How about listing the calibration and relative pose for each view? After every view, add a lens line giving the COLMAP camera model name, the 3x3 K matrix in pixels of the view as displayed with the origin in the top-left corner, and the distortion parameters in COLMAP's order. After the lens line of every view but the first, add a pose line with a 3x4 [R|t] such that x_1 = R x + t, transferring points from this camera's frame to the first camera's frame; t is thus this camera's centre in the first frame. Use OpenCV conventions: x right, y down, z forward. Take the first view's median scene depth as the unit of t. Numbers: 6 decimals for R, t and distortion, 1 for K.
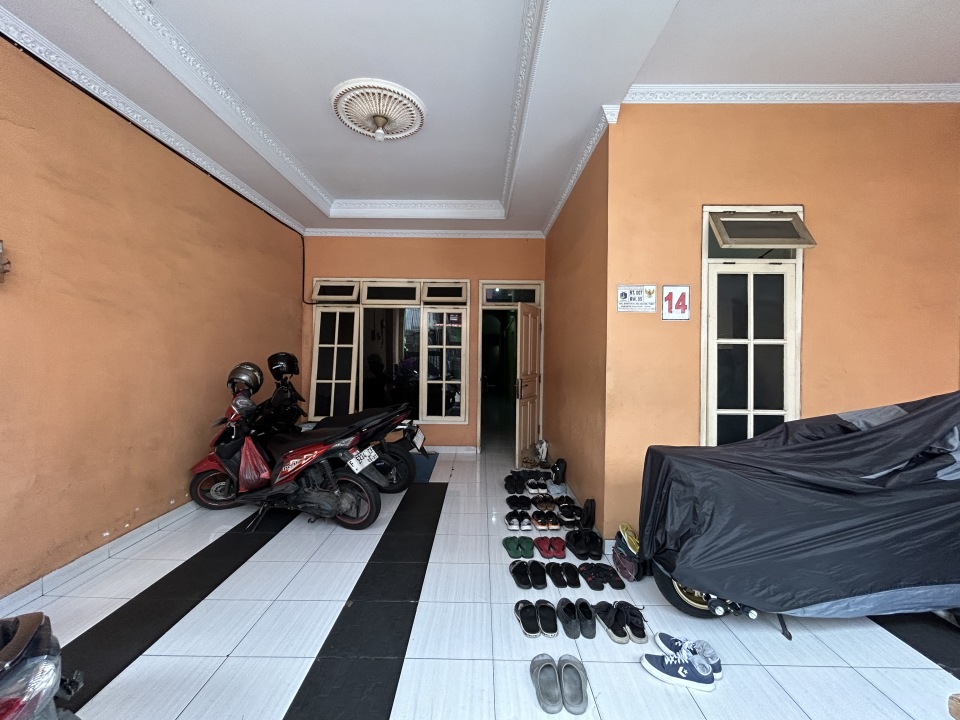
lens RADIAL K [[390.2, 0, 476.3], [0, 390.2, 359.5], [0, 0, 1]] dist [-0.001974, 0.000392]
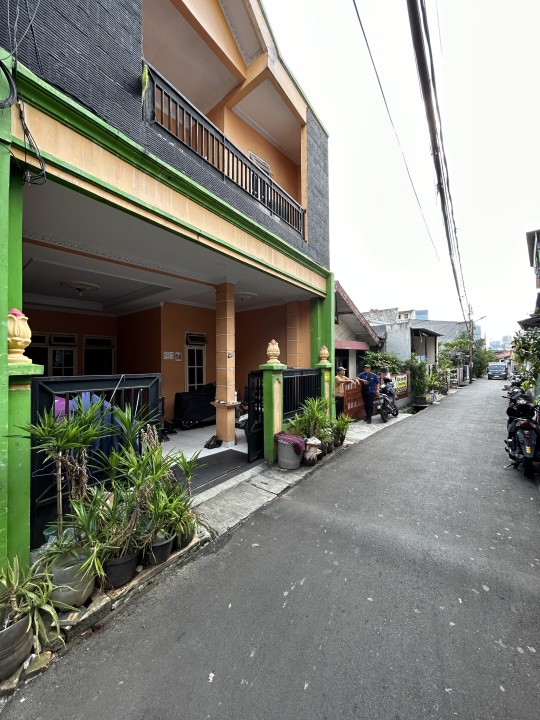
lens RADIAL K [[292.7, 0, 272.6], [0, 292.7, 359.6], [0, 0, 1]] dist [-0.001974, 0.000392]
pose [[0.650475, -0.003642, 0.759519, -1.022844], [0.021697, 0.999670, -0.013788, -0.059825], [-0.759218, 0.025448, 0.650339, -1.494680]]
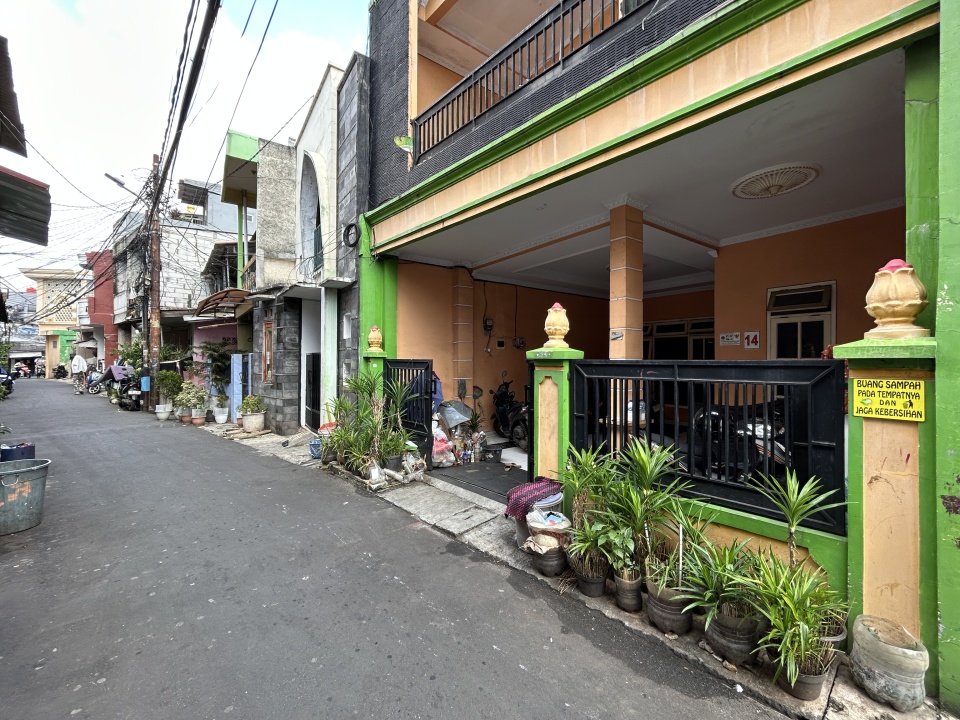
lens RADIAL K [[390.2, 0, 476.3], [0, 390.2, 359.5], [0, 0, 1]] dist [-0.001974, 0.000392]
pose [[0.582662, -0.006671, -0.812687, 1.303299], [-0.012319, 0.999779, -0.017039, 0.003290], [0.812621, 0.019939, 0.582451, -1.281419]]
